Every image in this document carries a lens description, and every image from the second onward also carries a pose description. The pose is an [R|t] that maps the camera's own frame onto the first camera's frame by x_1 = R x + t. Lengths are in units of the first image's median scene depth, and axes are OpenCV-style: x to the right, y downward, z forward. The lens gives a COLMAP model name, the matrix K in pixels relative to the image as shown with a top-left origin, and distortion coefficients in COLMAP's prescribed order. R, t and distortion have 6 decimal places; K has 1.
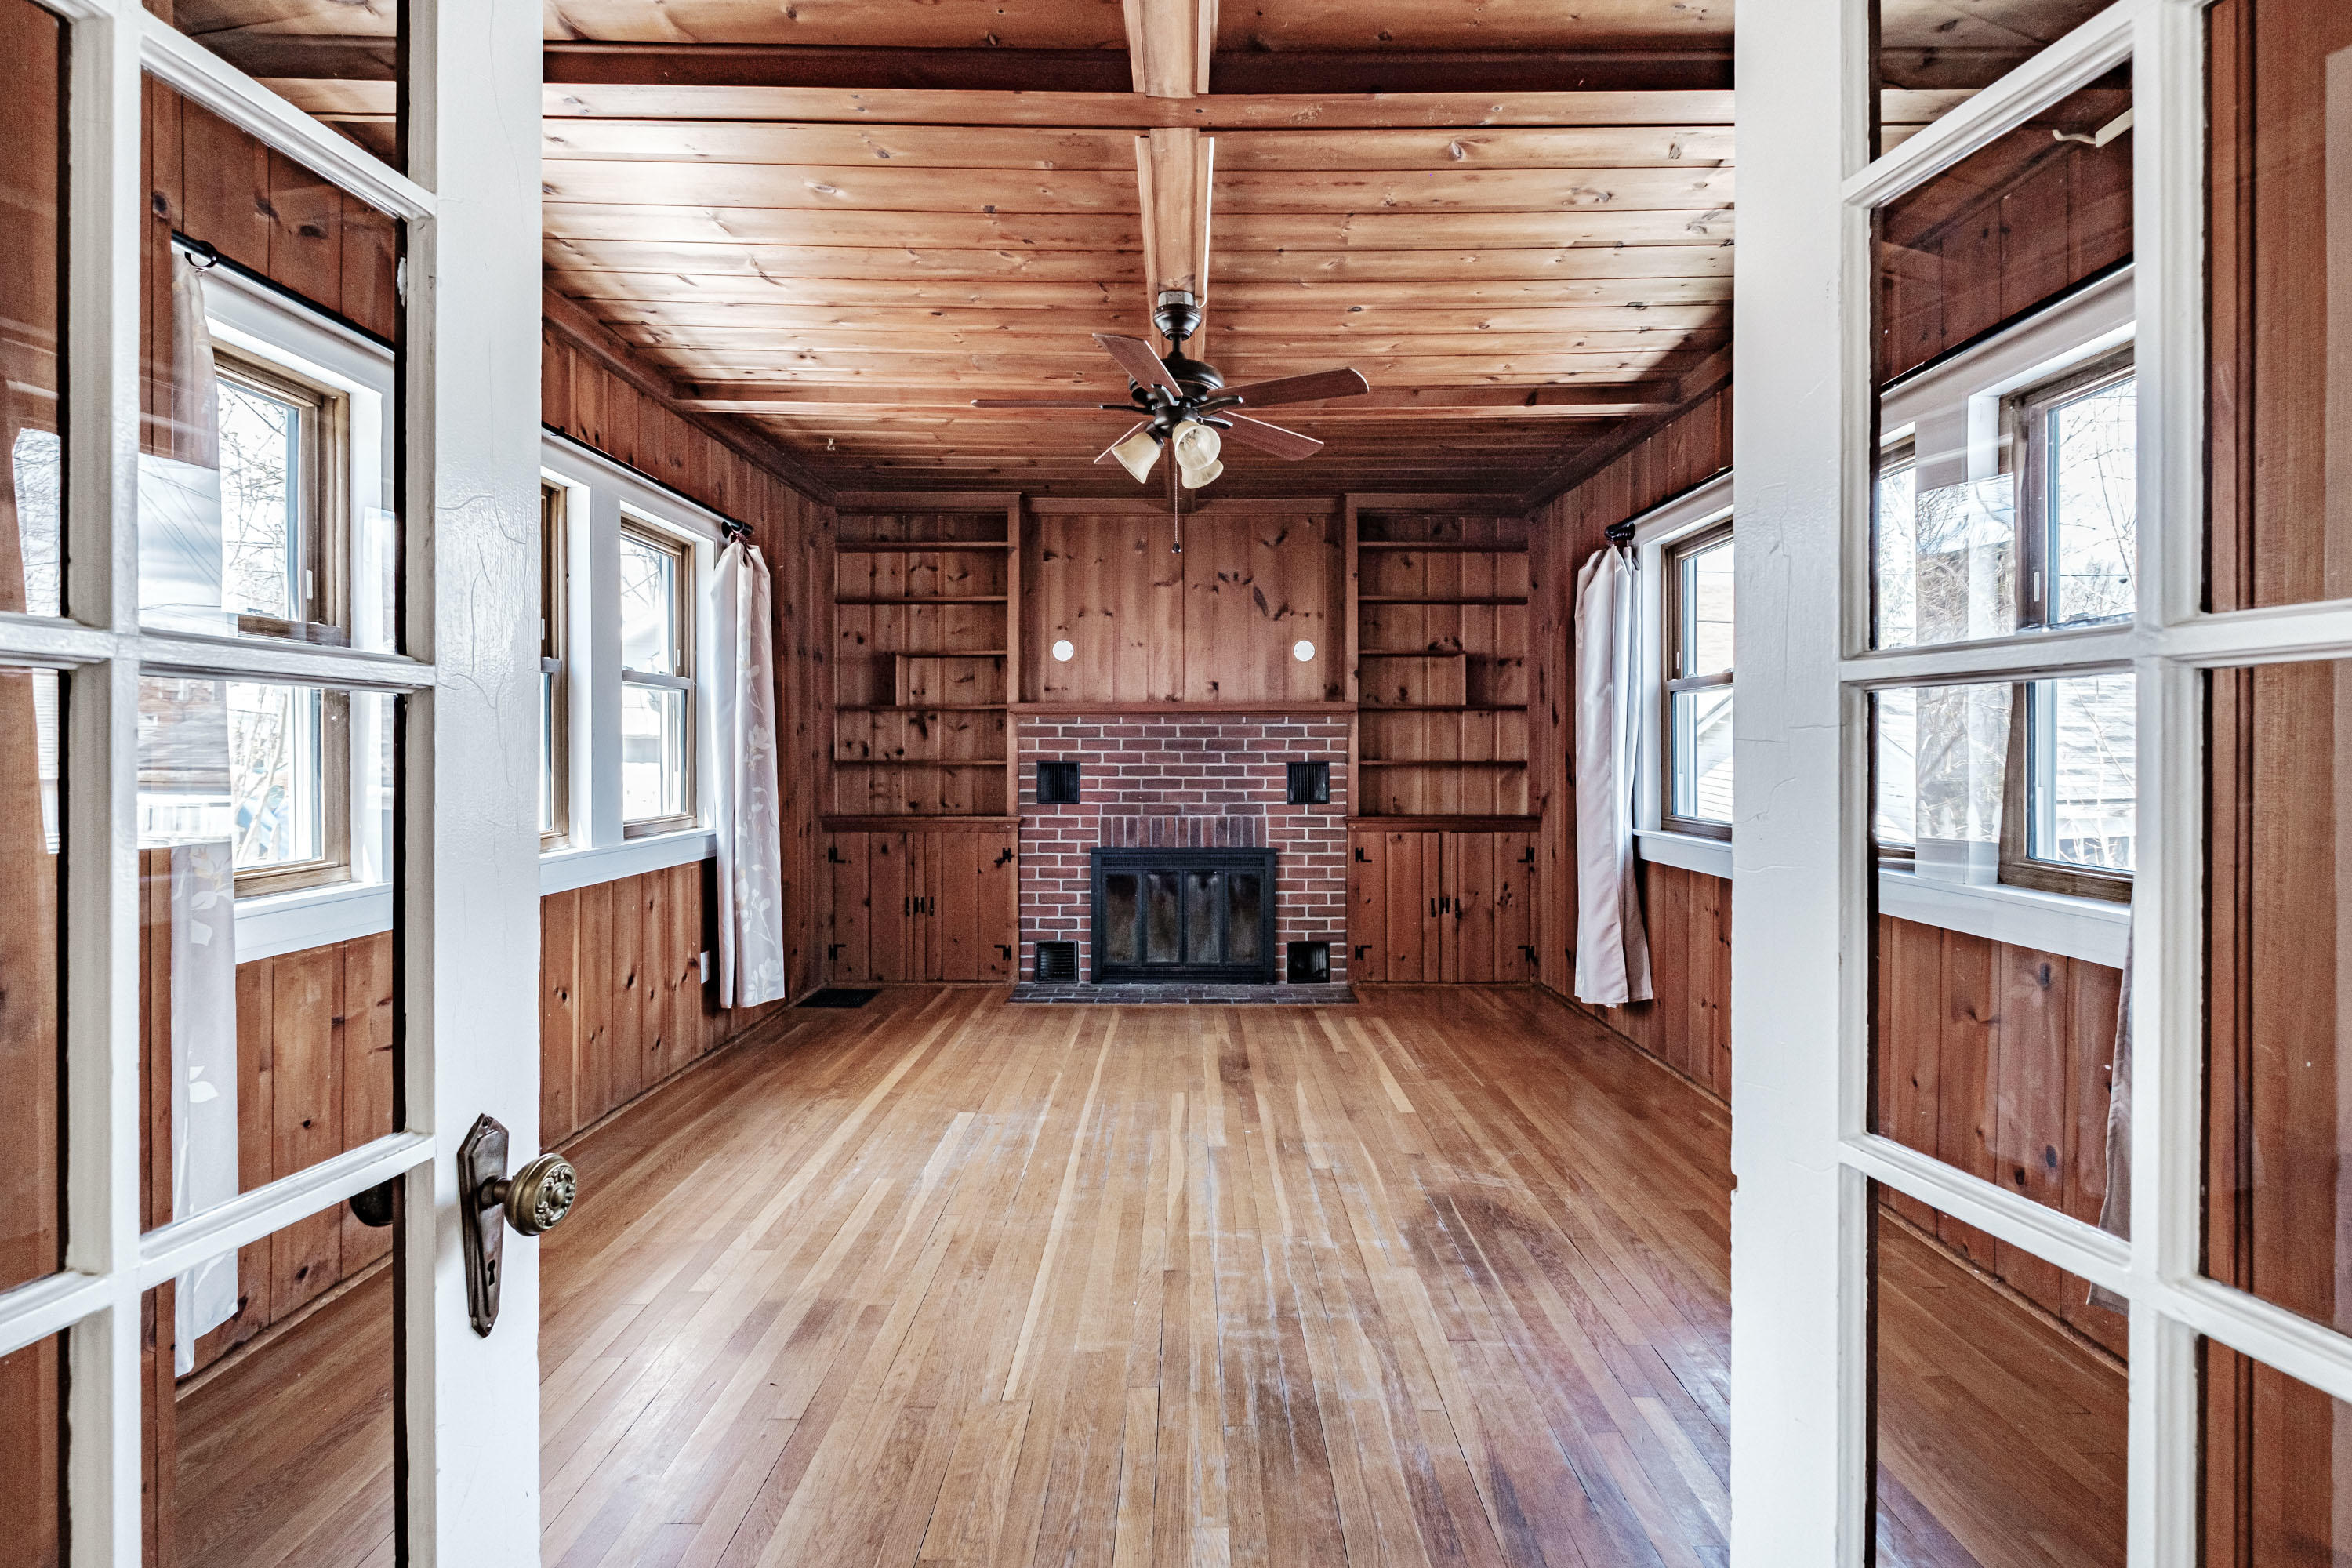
lens RADIAL K [[1045.9, 0, 1175.7], [0, 1045.9, 755.7], [0, 0, 1]] dist [0.012305, -0.011868]
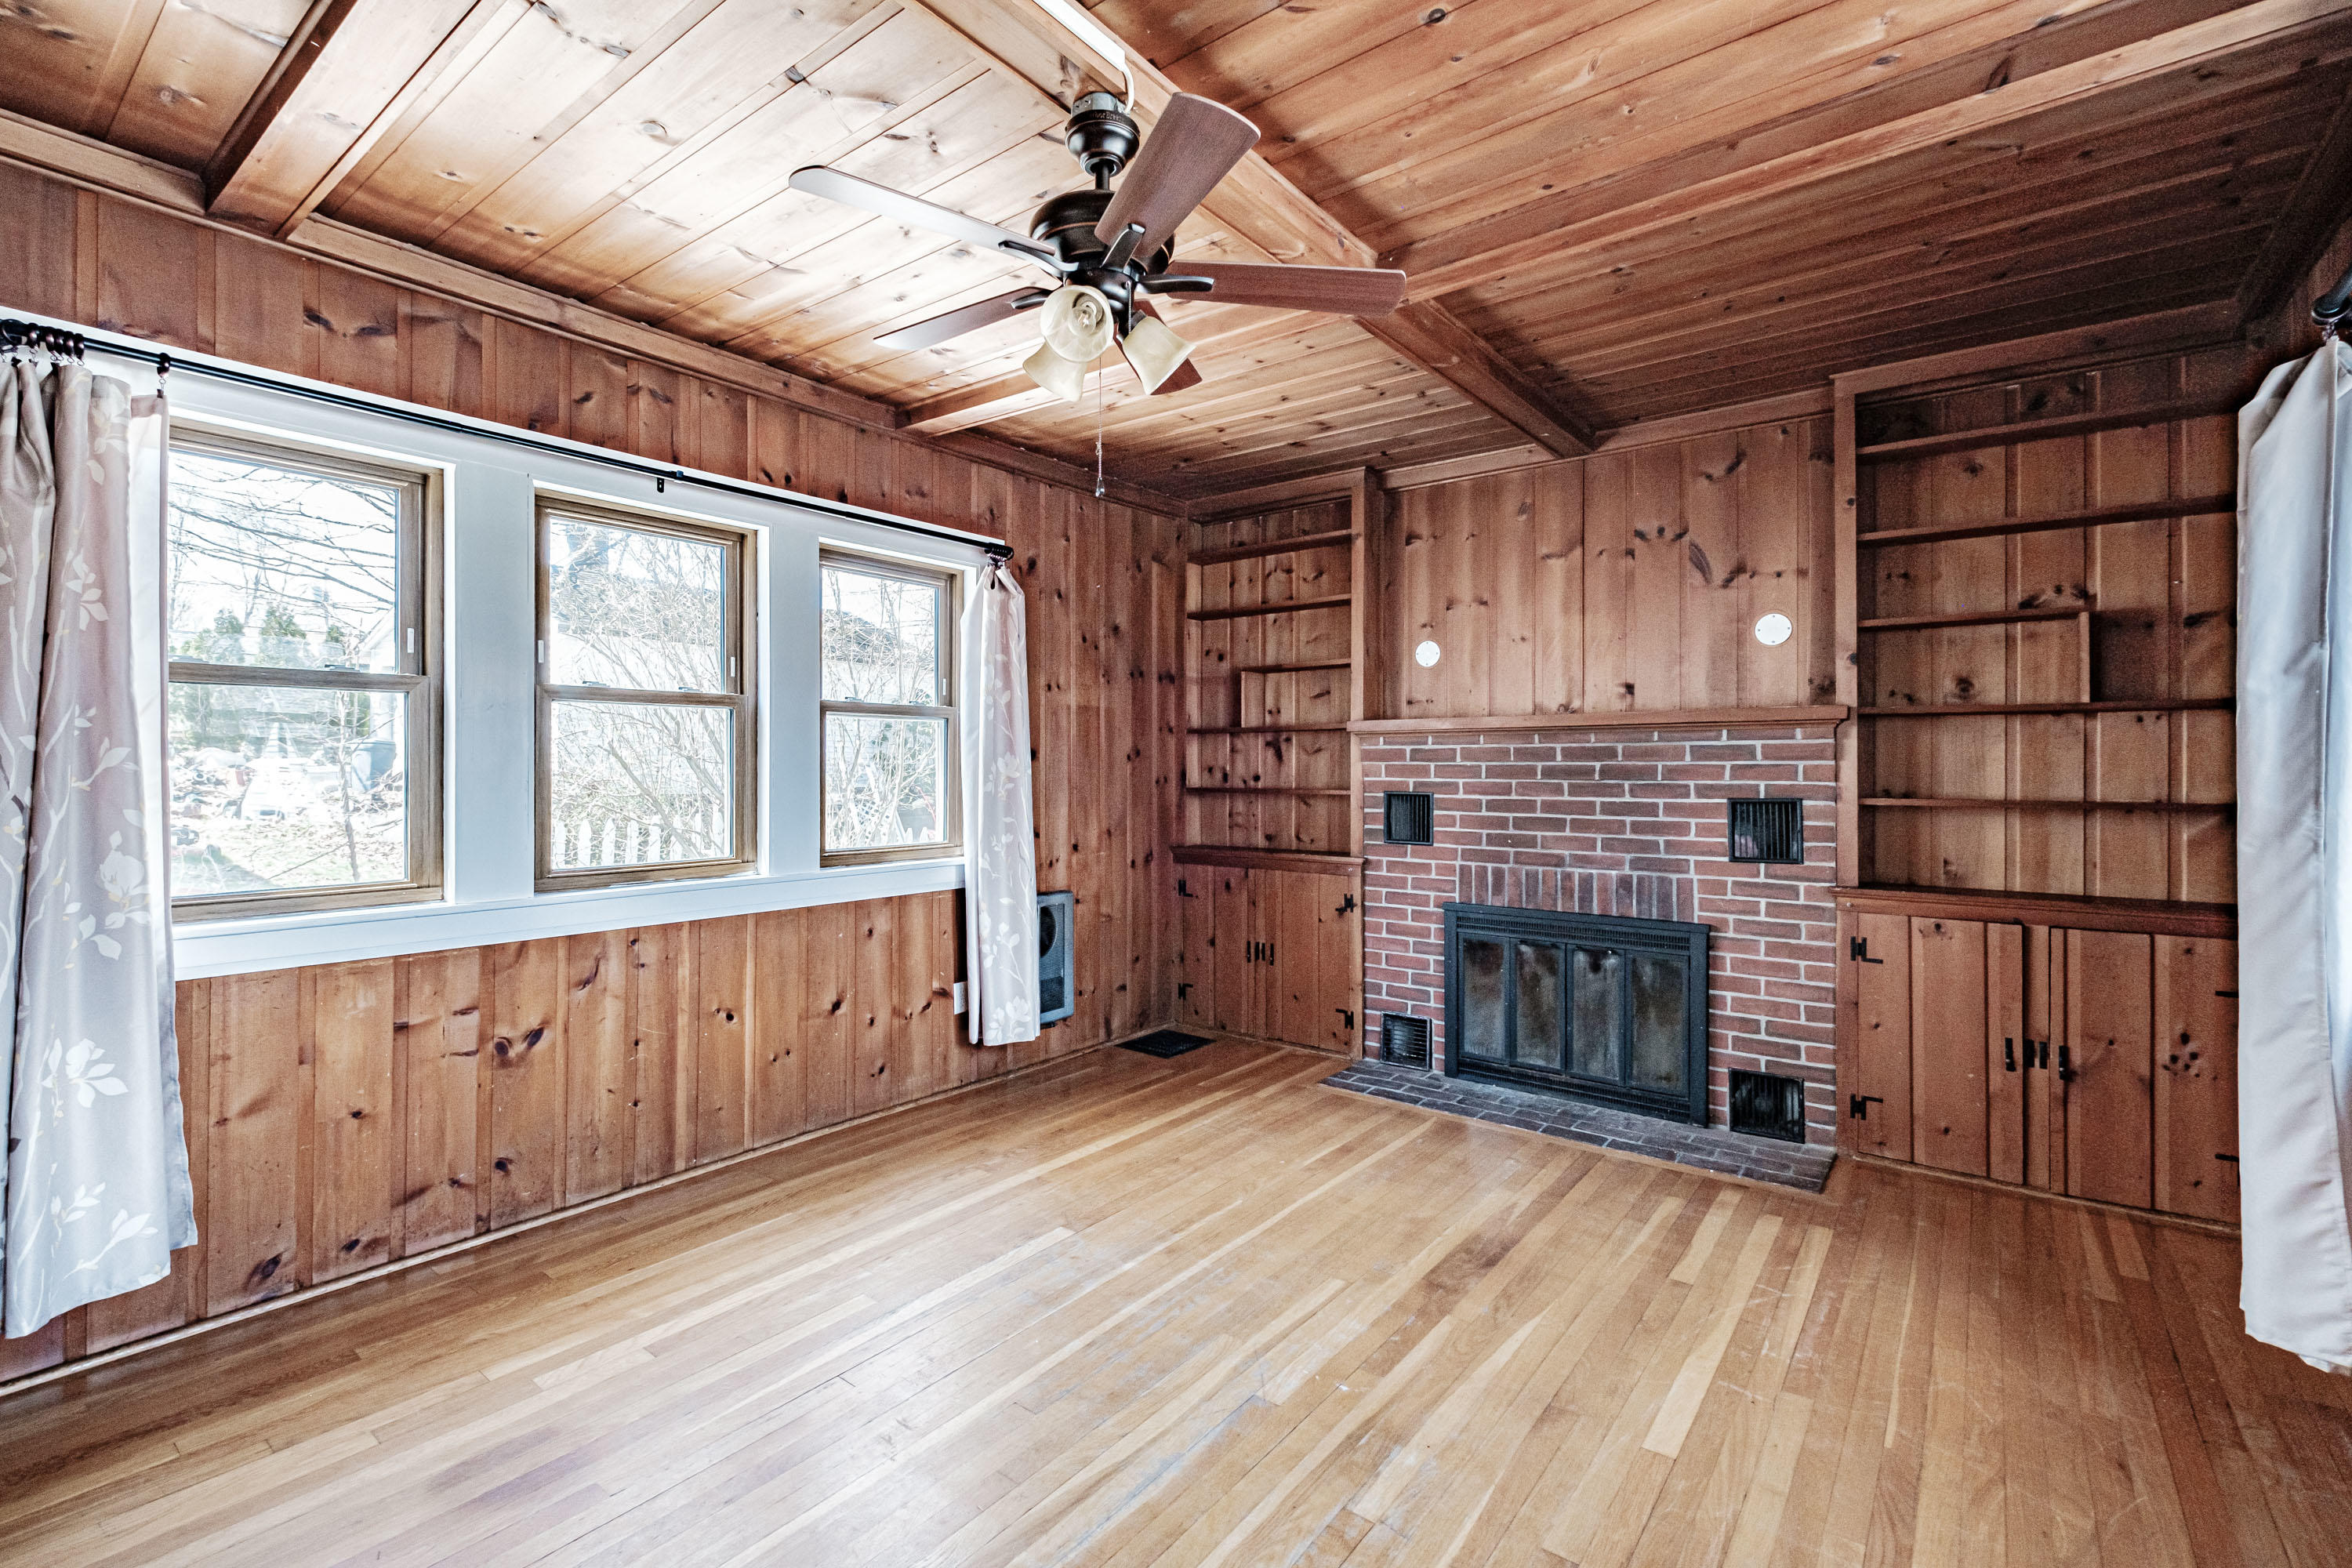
lens RADIAL K [[1019.8, 0, 1155.5], [0, 1019.8, 765.7], [0, 0, 1]] dist [0.000552, -0.001462]
pose [[0.791489, -0.000687, -0.611183, 0.213653], [-0.003438, 0.999979, -0.005577, -0.009615], [0.611173, 0.006516, 0.791470, 0.260658]]
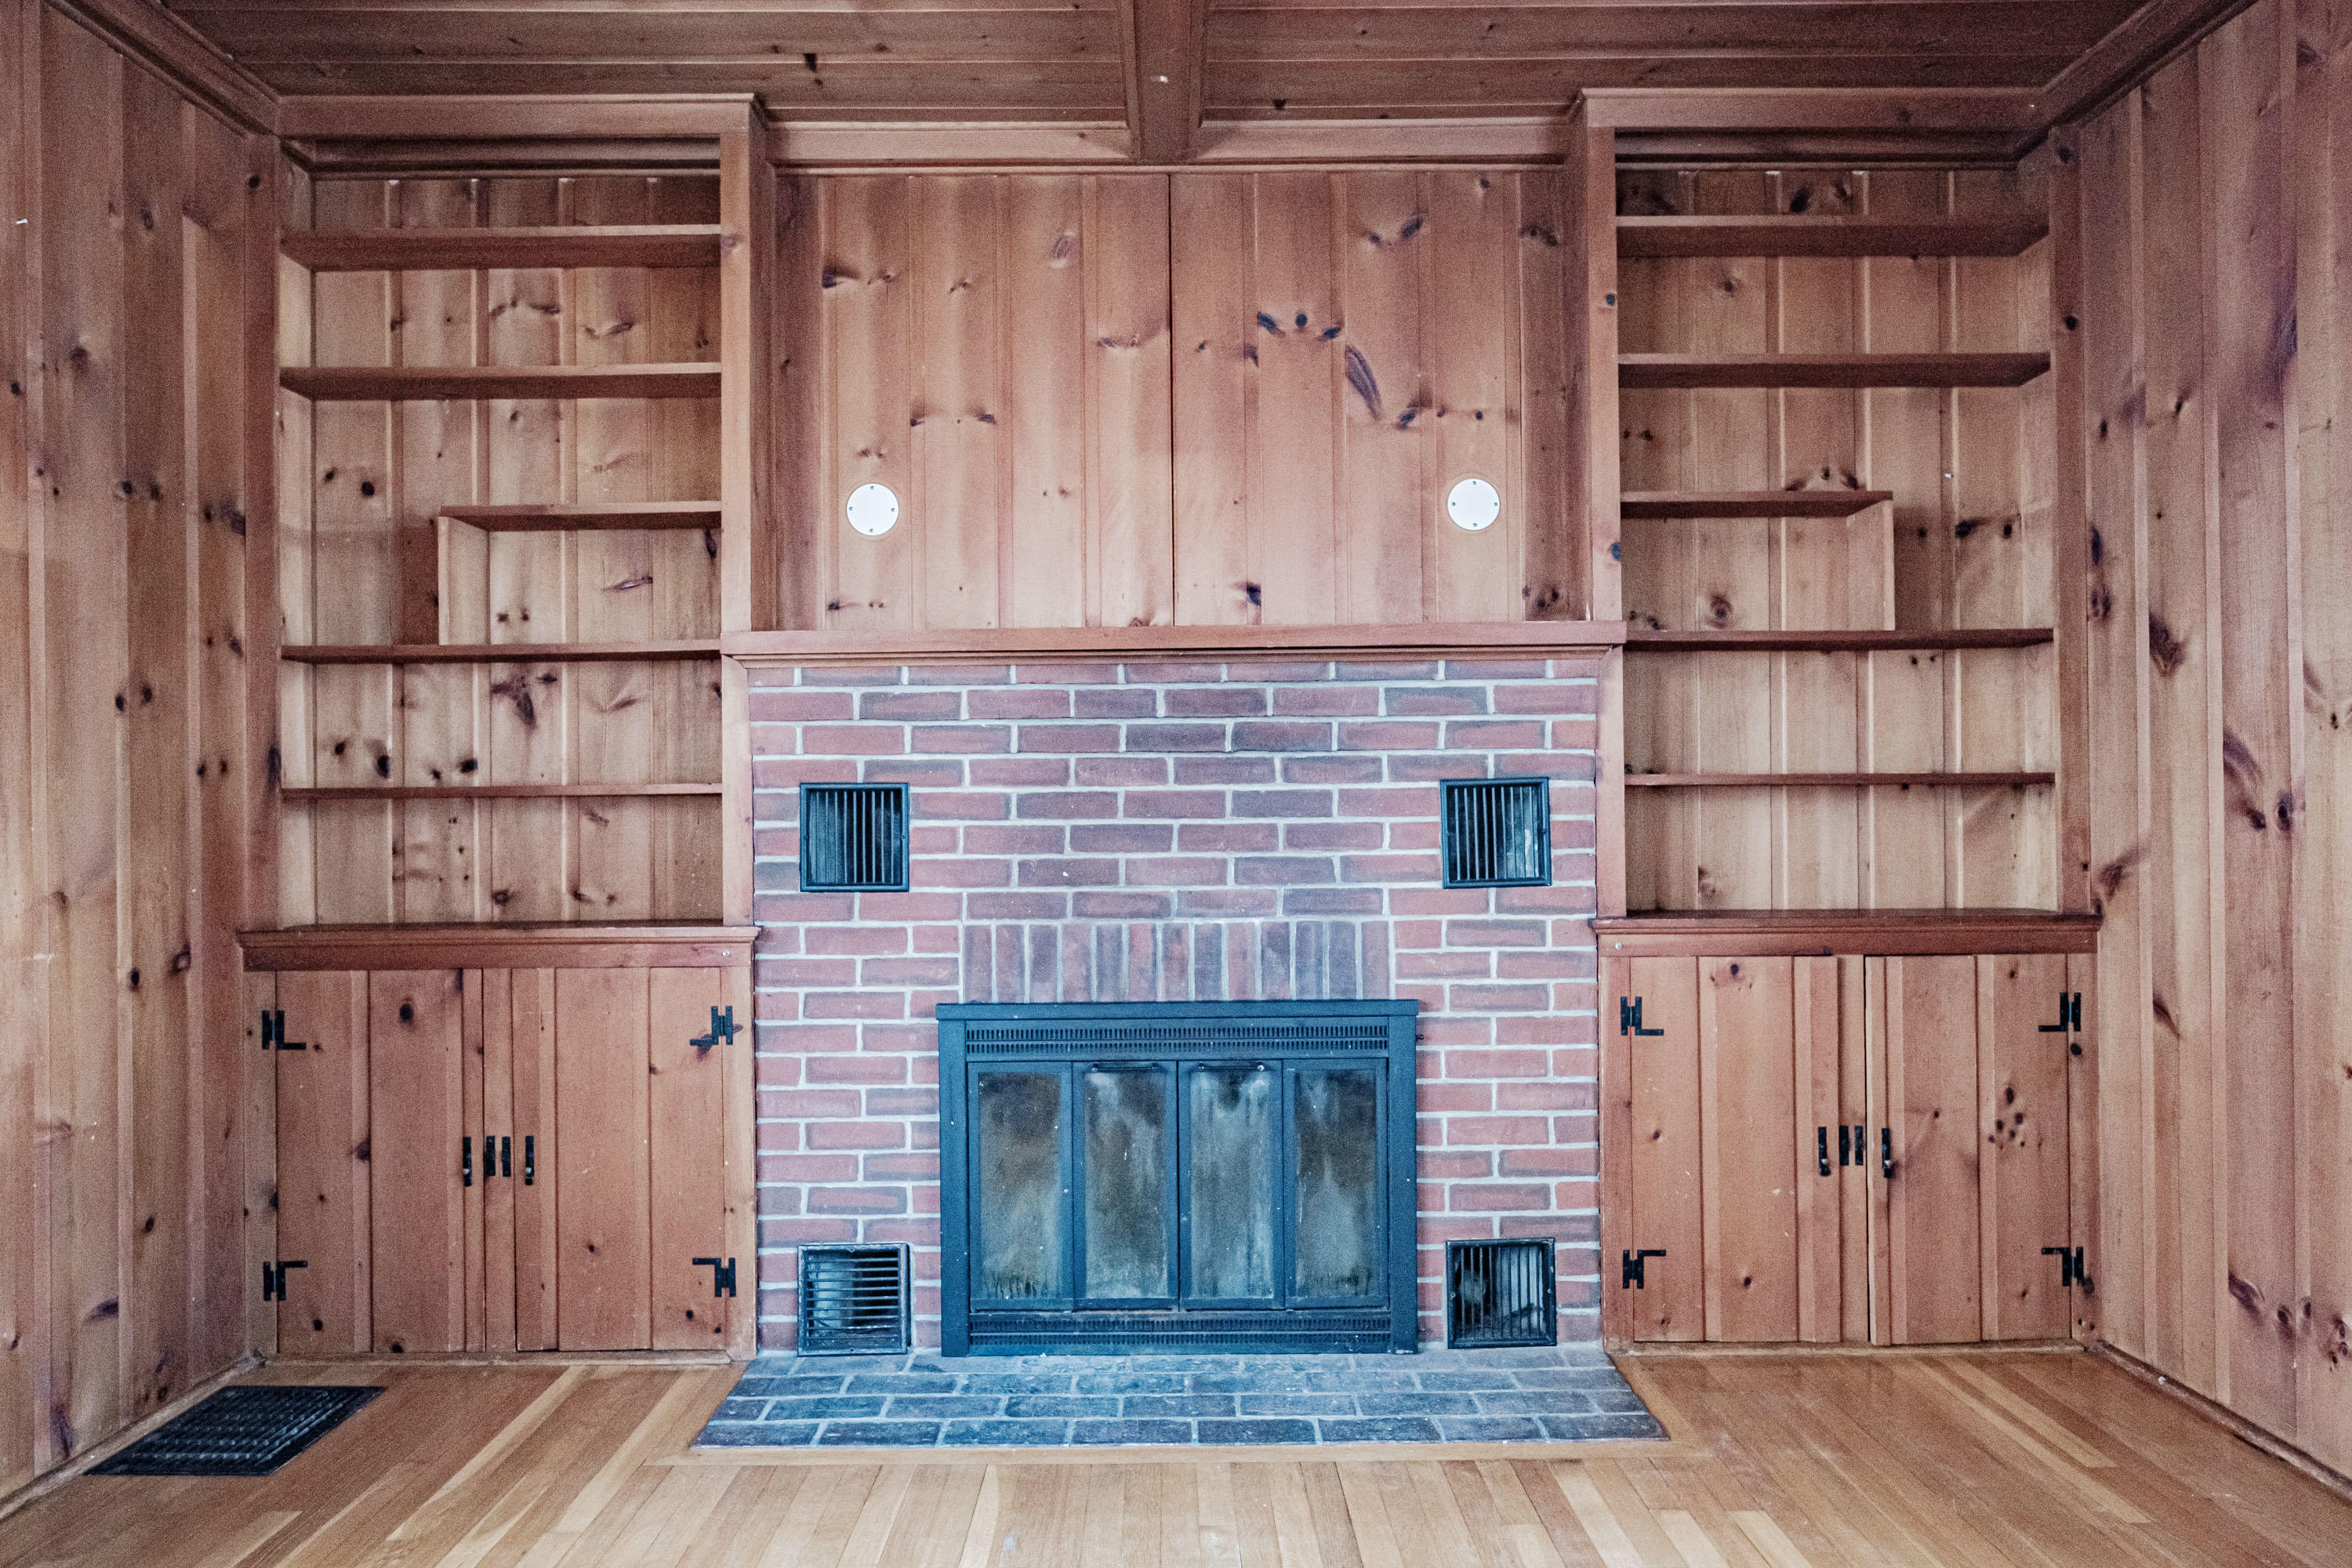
lens RADIAL K [[1437.6, 0, 1172.0], [0, 1437.6, 806.4], [0, 0, 1]] dist [-0.002327, 0.000133]
pose [[0.999877, -0.008601, 0.013146, -0.001003], [0.008692, 0.999939, -0.006843, 0.018794], [-0.013086, 0.006957, 0.999890, 0.464316]]
